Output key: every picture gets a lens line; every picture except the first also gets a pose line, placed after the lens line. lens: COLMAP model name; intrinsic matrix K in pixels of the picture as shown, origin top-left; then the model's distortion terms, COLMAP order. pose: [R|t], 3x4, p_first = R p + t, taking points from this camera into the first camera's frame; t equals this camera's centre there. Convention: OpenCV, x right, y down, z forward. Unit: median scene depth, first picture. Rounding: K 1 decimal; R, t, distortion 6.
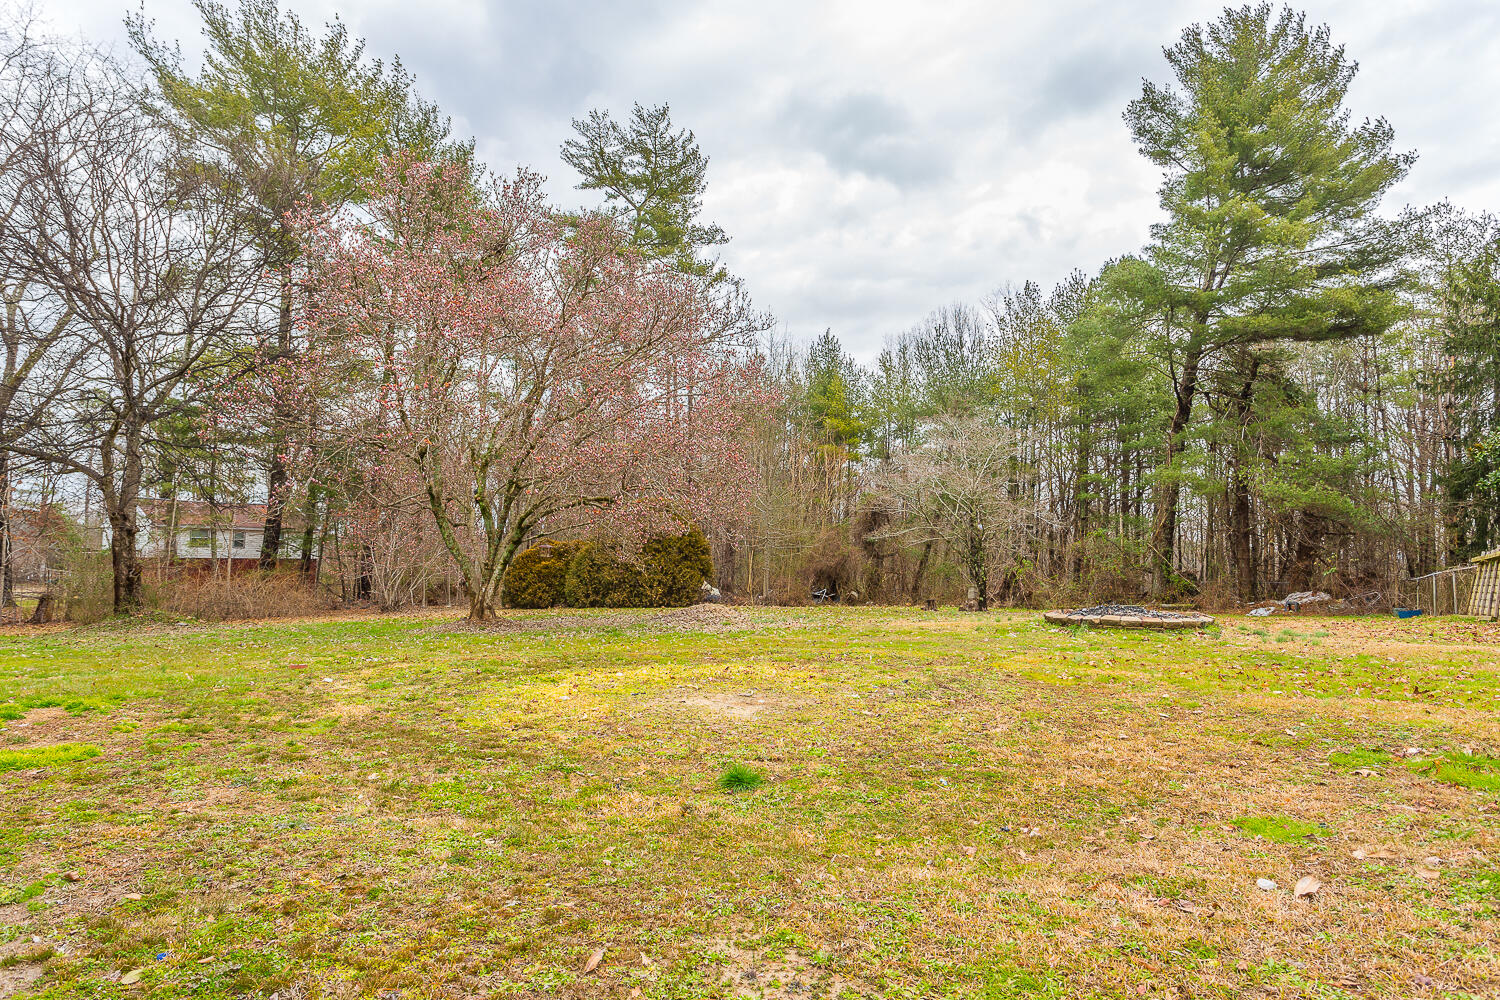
lens RADIAL K [[888.9, 0, 746.8], [0, 888.9, 498.1], [0, 0, 1]] dist [-0.006681, -0.002275]
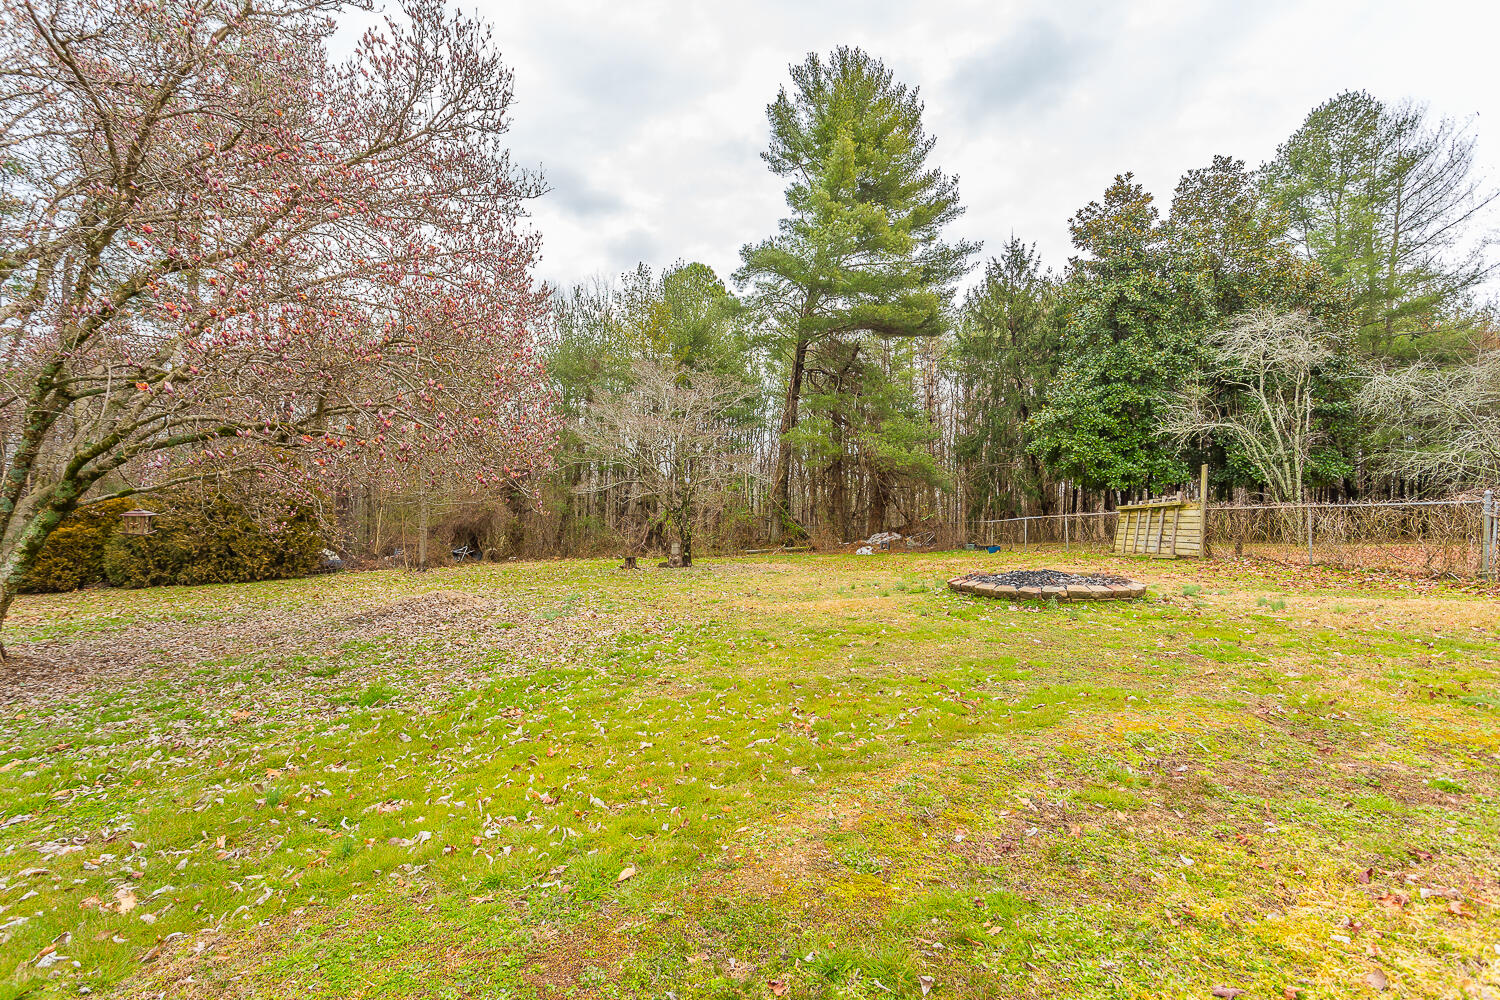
lens RADIAL K [[707.8, 0, 750.0], [0, 707.8, 500.0], [0, 0, 1]] dist [0.001327, 0.000188]
pose [[0.840557, -0.011069, 0.541610, -0.075898], [-0.019799, 0.998496, 0.051133, 0.008954], [-0.541361, -0.053703, 0.839073, 0.230186]]
